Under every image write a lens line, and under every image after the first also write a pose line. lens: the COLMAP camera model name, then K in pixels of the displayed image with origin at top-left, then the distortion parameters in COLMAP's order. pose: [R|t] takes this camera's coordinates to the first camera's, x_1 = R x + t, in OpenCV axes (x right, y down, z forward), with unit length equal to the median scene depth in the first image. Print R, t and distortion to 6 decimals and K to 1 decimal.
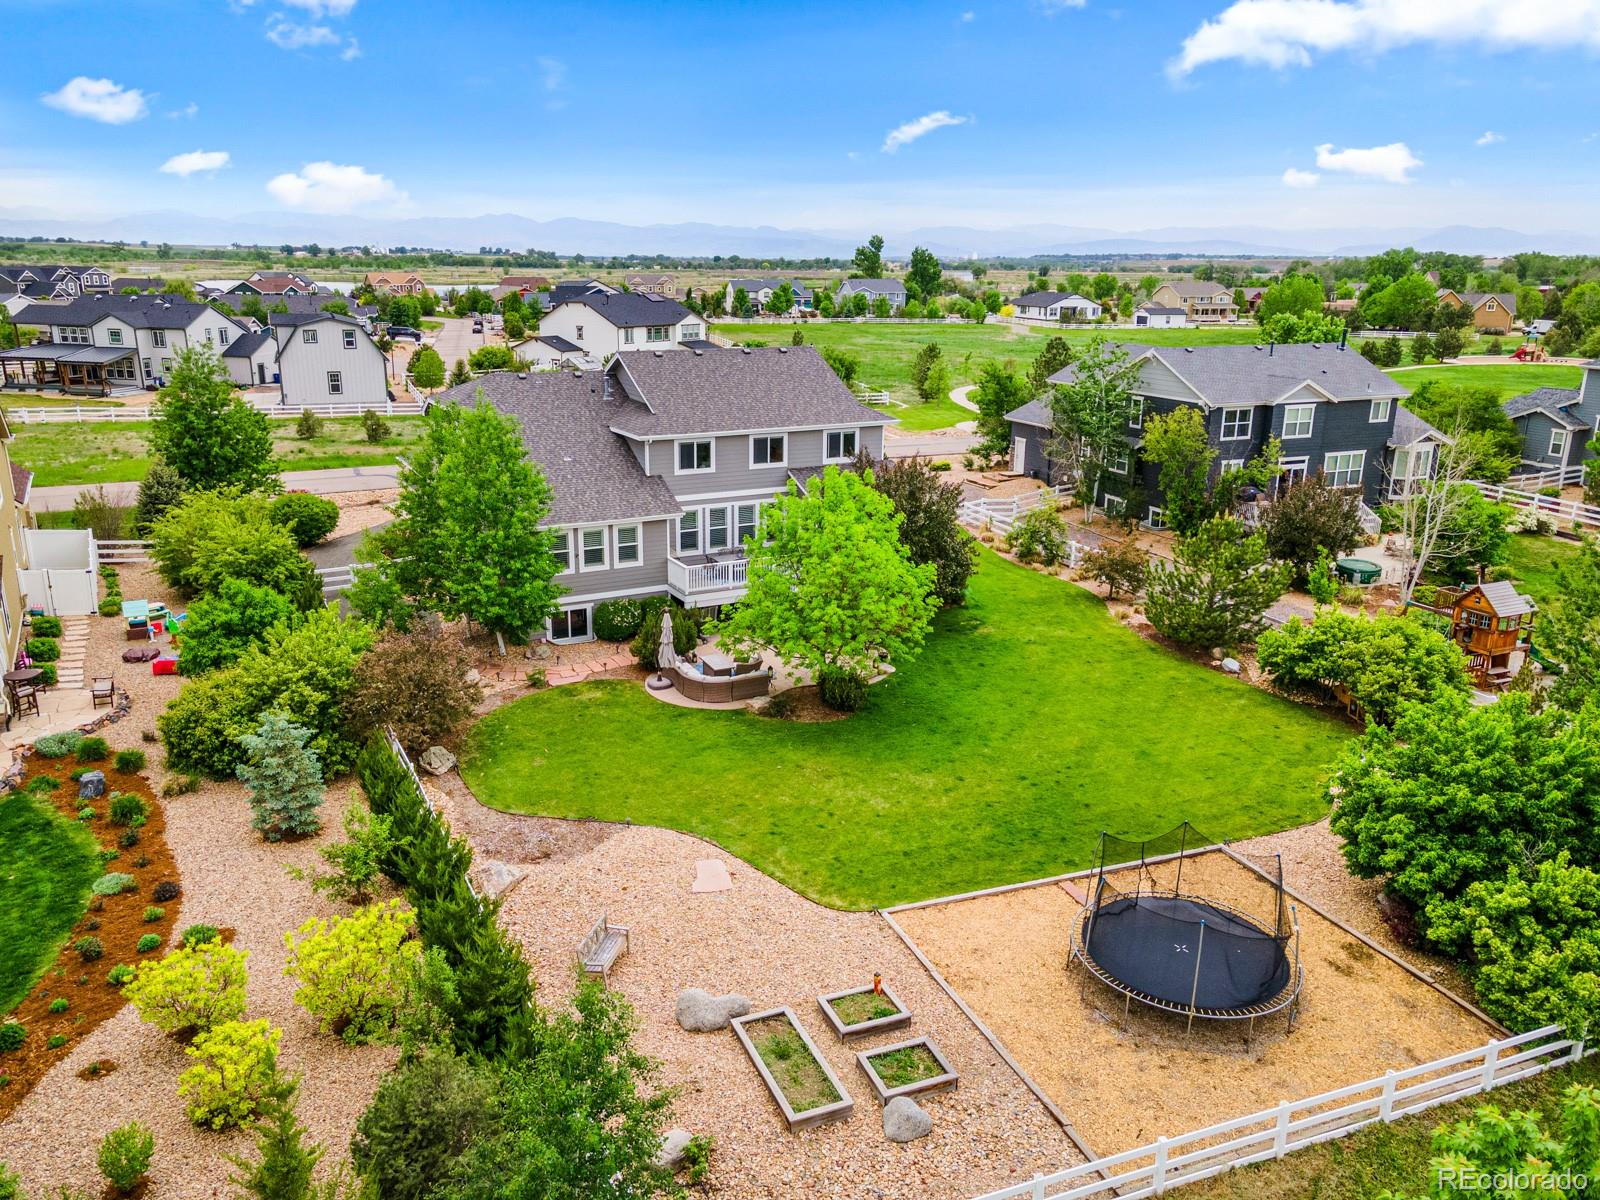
lens RADIAL K [[1171.7, 0, 803.6], [0, 1171.7, 693.6], [0, 0, 1]] dist [0.002396, 0.055817]
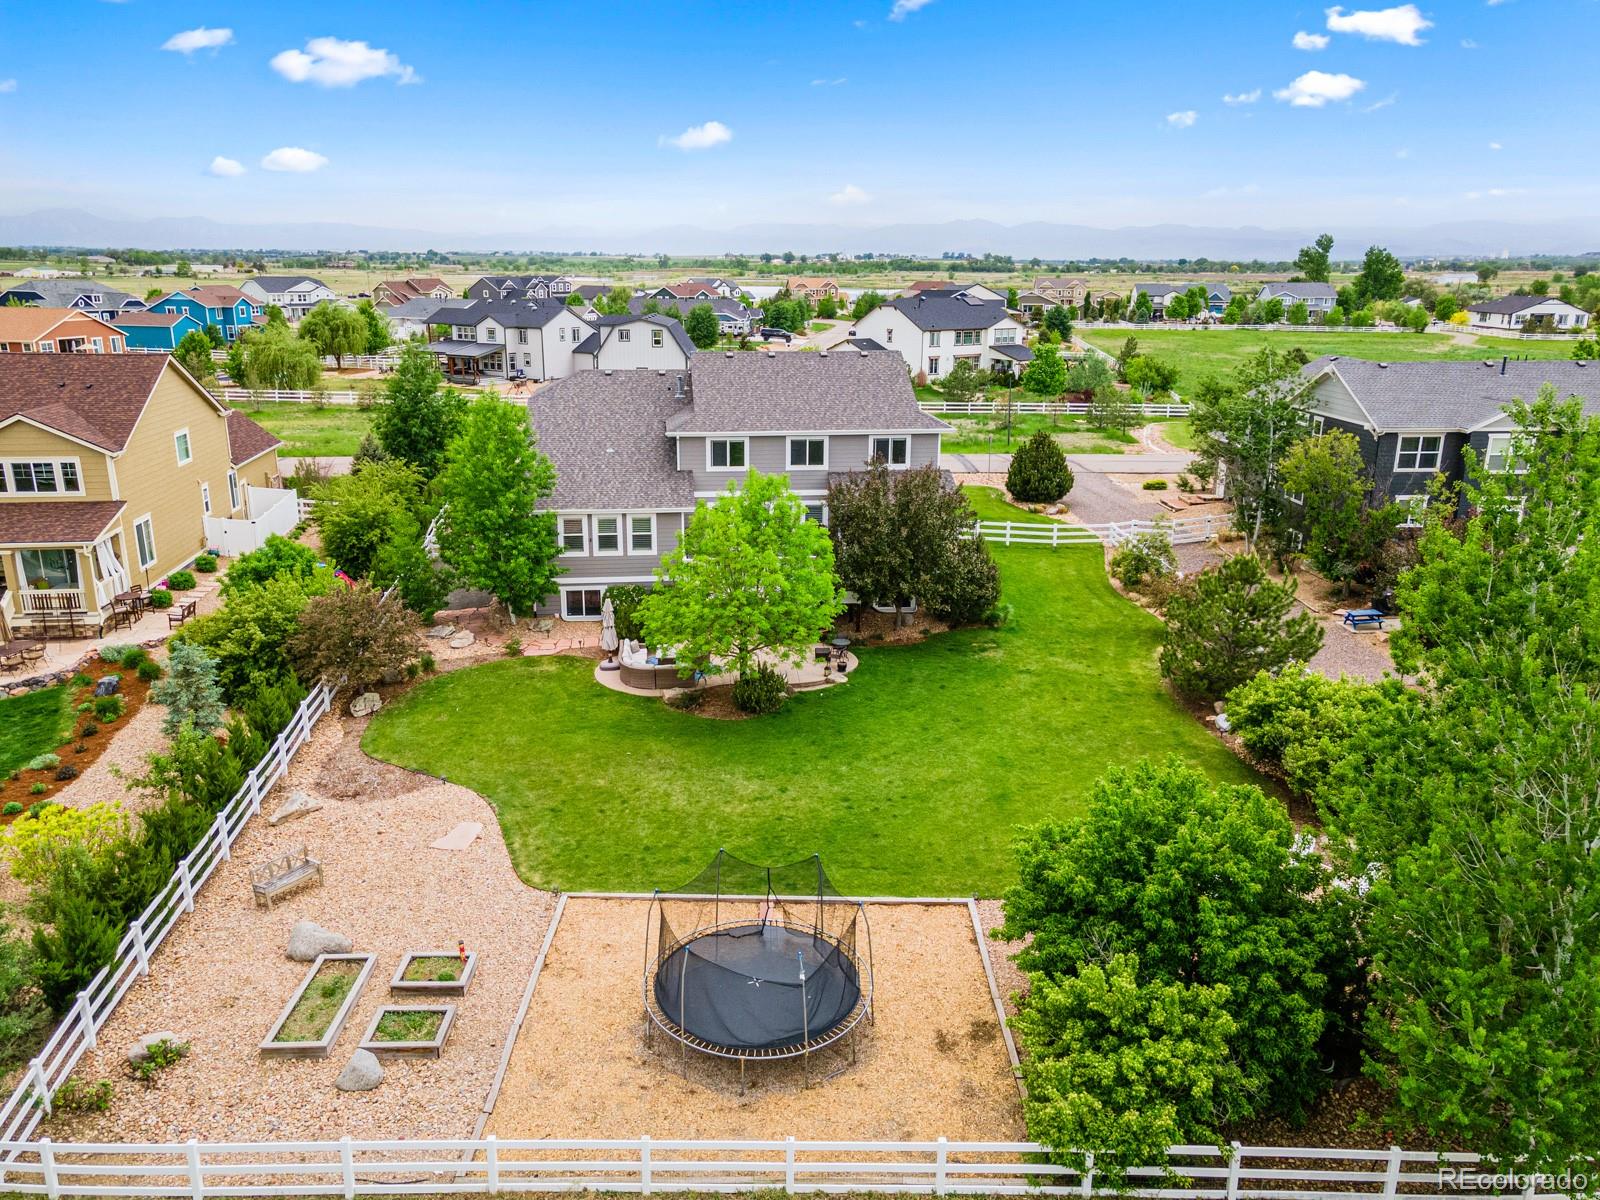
lens RADIAL K [[1178.3, 0, 794.8], [0, 1178.3, 693.9], [0, 0, 1]] dist [0.002418, 0.028971]
pose [[0.928557, 0.123957, -0.349880, 0.268866], [-0.125462, 0.991927, 0.018456, -0.015297], [0.349343, 0.026759, 0.936613, 0.042616]]
